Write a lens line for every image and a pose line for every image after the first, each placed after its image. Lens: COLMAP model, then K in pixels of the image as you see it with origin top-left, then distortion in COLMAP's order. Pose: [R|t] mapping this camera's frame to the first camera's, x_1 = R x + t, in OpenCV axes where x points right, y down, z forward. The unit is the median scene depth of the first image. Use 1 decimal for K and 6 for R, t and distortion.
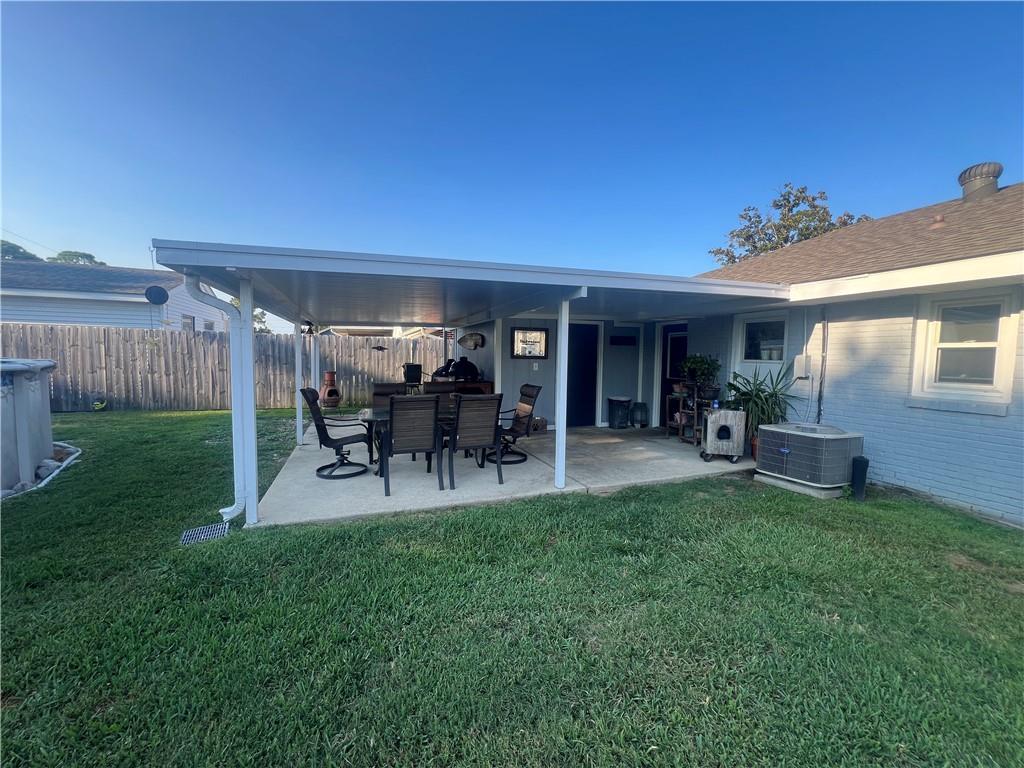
lens RADIAL K [[410.9, 0, 511.0], [0, 410.9, 380.8], [0, 0, 1]] dist [-0.001141, 0.000158]
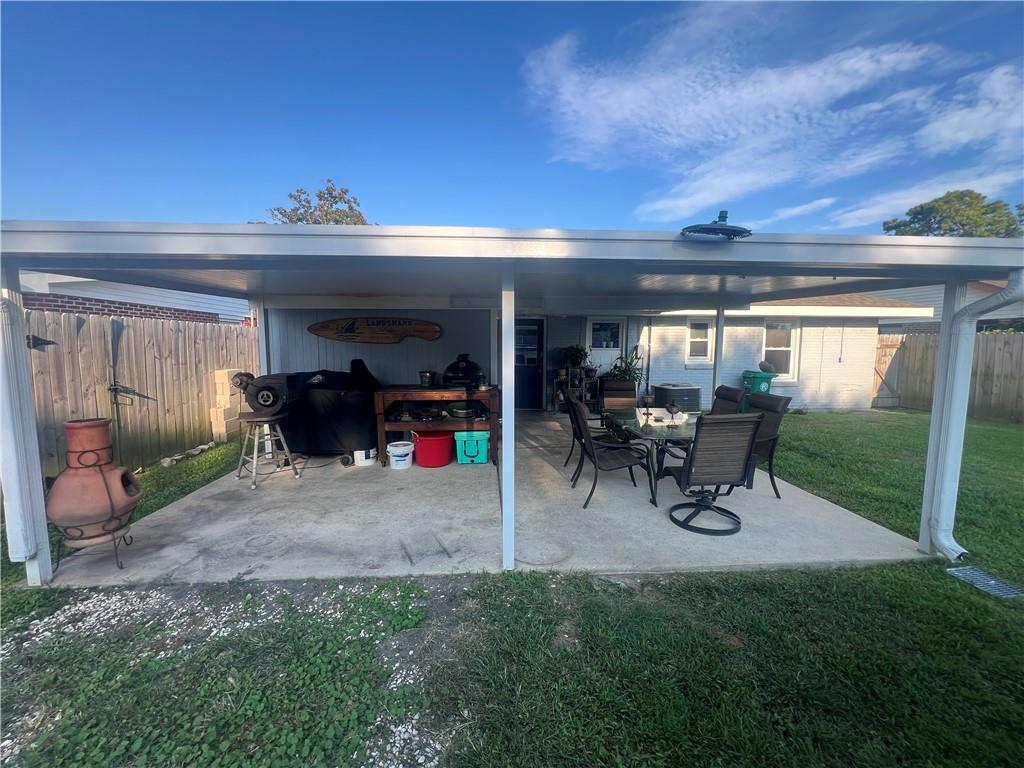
lens RADIAL K [[408.0, 0, 511.2], [0, 408.0, 381.7], [0, 0, 1]] dist [-0.001012, -0.000310]
pose [[0.299389, -0.109882, 0.947783, -0.938252], [0.063041, 0.993454, 0.095263, -0.092206], [-0.952046, 0.031229, 0.304356, 0.875360]]
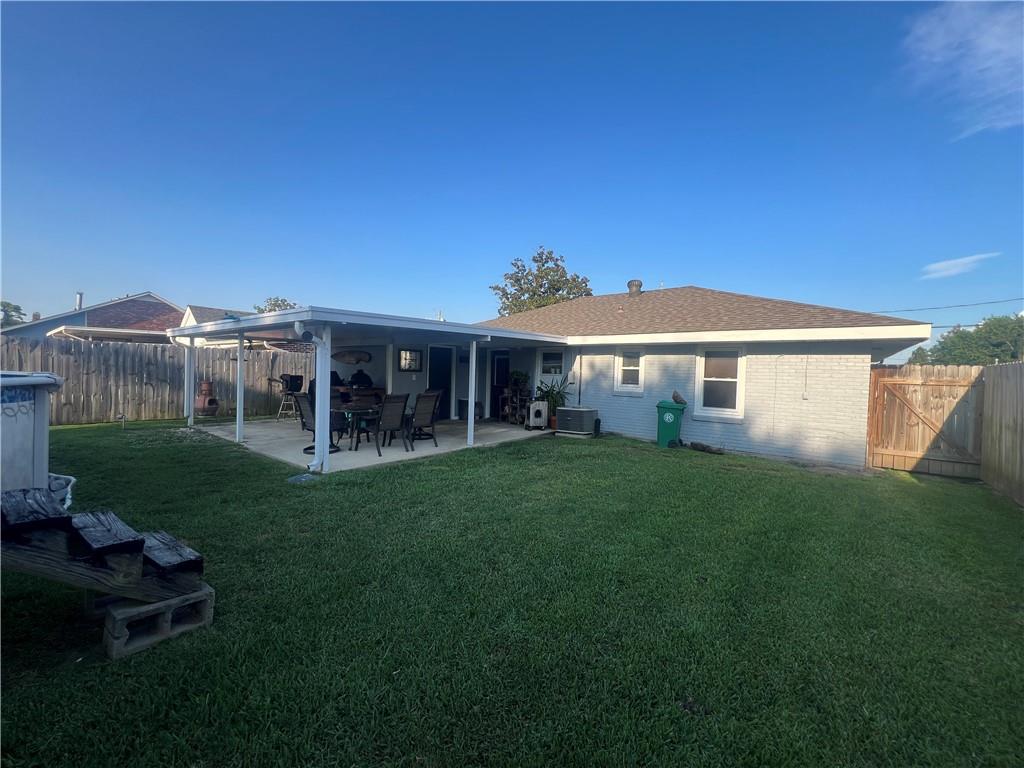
lens RADIAL K [[410.9, 0, 511.0], [0, 410.9, 380.8], [0, 0, 1]] dist [-0.001141, 0.000158]
pose [[0.858173, -0.002541, 0.513355, -0.461882], [0.017401, 0.999557, -0.024143, 0.020498], [-0.513066, 0.029652, 0.857837, -0.446719]]
